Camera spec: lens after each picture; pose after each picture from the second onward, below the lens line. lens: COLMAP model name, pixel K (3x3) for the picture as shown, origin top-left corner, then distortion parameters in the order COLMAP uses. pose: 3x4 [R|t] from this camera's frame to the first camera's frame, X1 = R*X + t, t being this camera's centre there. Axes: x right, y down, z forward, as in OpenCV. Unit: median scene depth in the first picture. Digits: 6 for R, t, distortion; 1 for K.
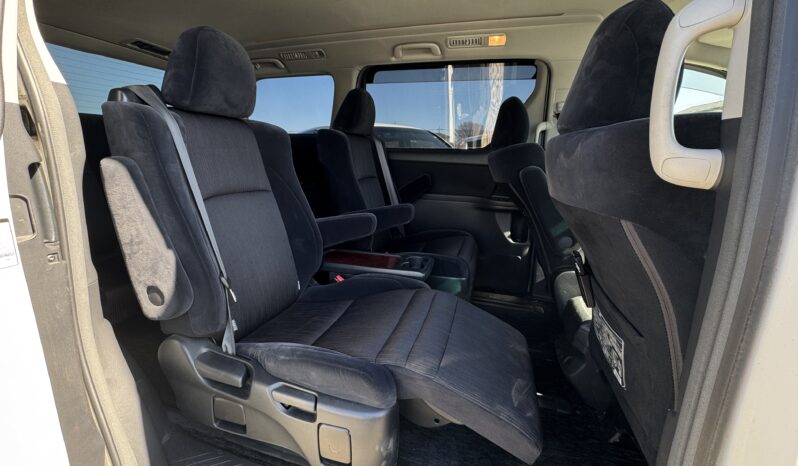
lens RADIAL K [[337.6, 0, 398.3], [0, 337.6, 236.0], [0, 0, 1]] dist [0.000302, -0.000499]
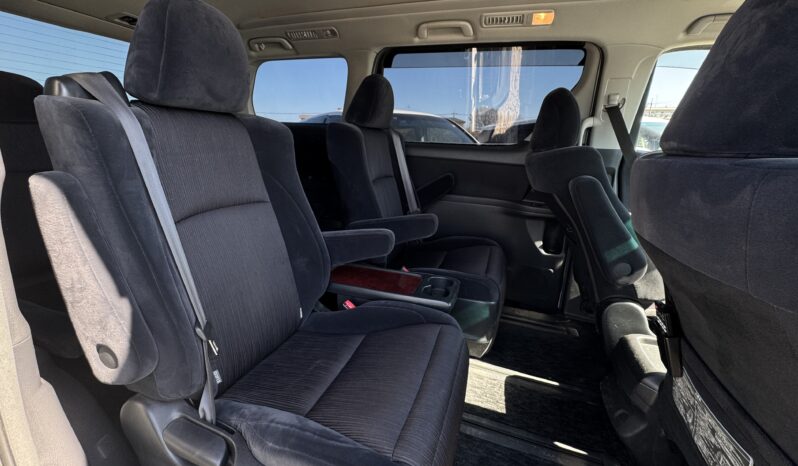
lens RADIAL K [[337.6, 0, 397.6], [0, 337.6, 235.7], [0, 0, 1]] dist [0.000302, -0.000499]
pose [[0.999084, 0.028699, -0.031747, -0.030873], [-0.027295, 0.998667, 0.043817, -0.089526], [0.032962, -0.042910, 0.998535, 0.170272]]
